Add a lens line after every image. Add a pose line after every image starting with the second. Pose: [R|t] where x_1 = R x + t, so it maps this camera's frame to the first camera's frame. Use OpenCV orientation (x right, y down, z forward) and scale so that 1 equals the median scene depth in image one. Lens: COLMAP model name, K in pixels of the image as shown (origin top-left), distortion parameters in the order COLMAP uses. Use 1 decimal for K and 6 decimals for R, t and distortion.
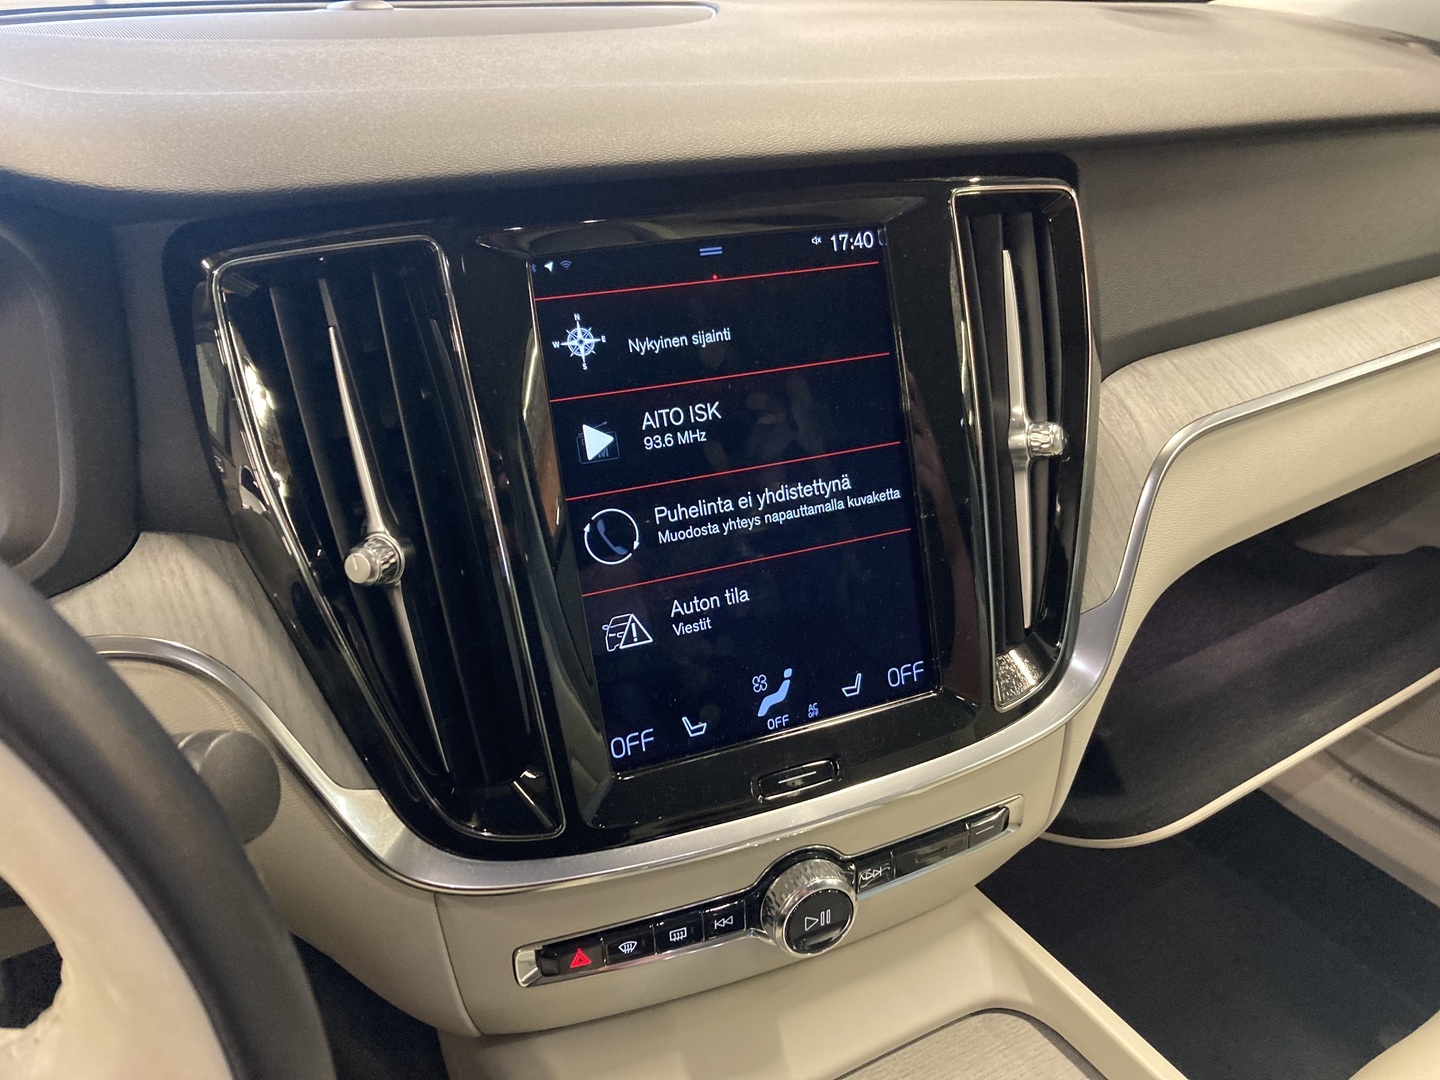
lens RADIAL K [[1119.3, 0, 659.9], [0, 1119.3, 537.4], [0, 0, 1]] dist [0.006904, -0.011980]
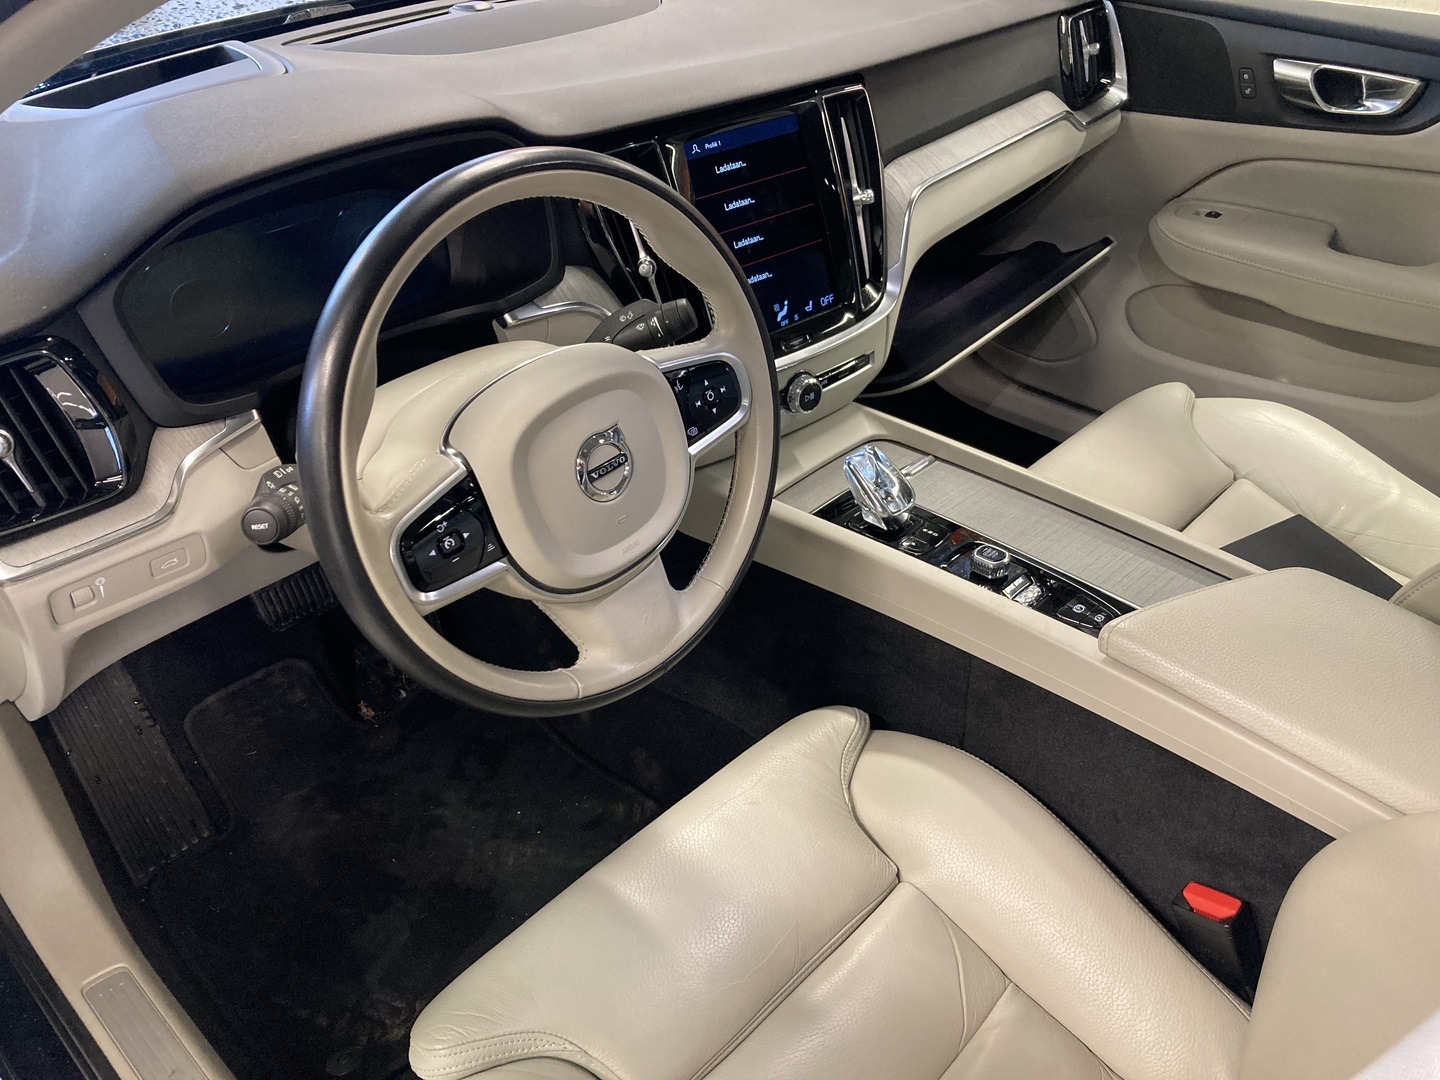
lens RADIAL K [[1119.3, 0, 659.9], [0, 1119.3, 537.4], [0, 0, 1]] dist [0.006904, -0.011980]
pose [[0.964642, -0.173426, 0.198468, -0.715820], [0.141934, 0.976319, 0.163267, 0.177236], [-0.222083, -0.129325, 0.966413, -1.369735]]
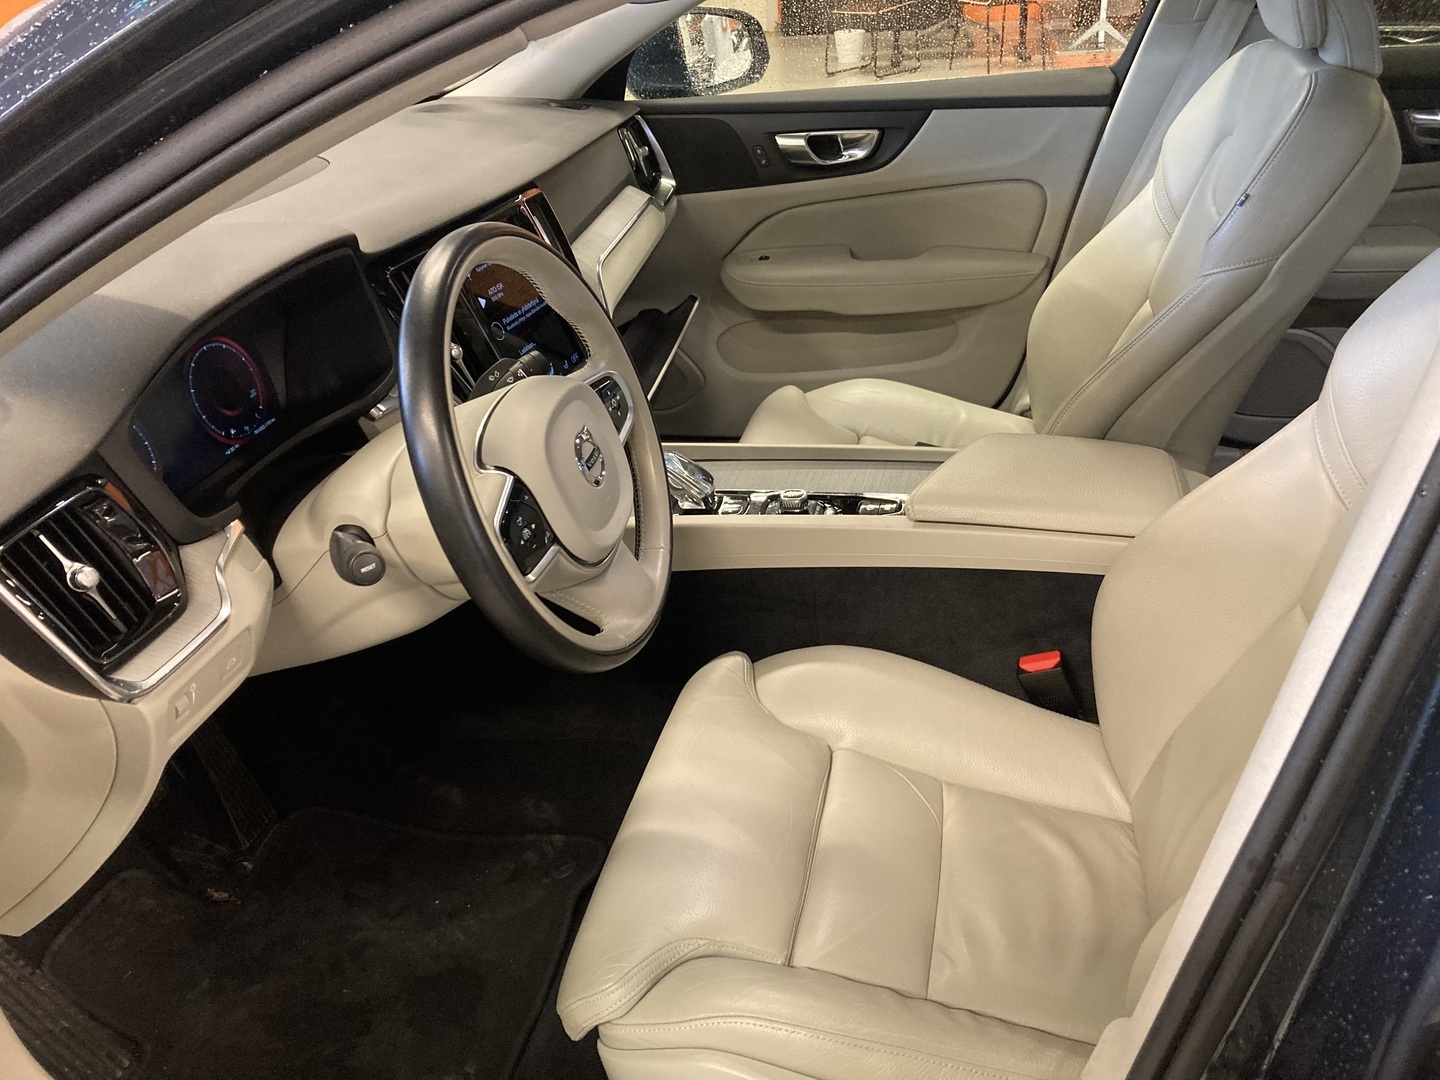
lens RADIAL K [[1119.3, 0, 659.9], [0, 1119.3, 537.4], [0, 0, 1]] dist [0.006904, -0.011980]
pose [[0.707283, -0.400718, 0.582388, -1.512765], [0.395754, 0.907076, 0.143498, 0.214932], [-0.585772, 0.128989, 0.800146, -1.442616]]
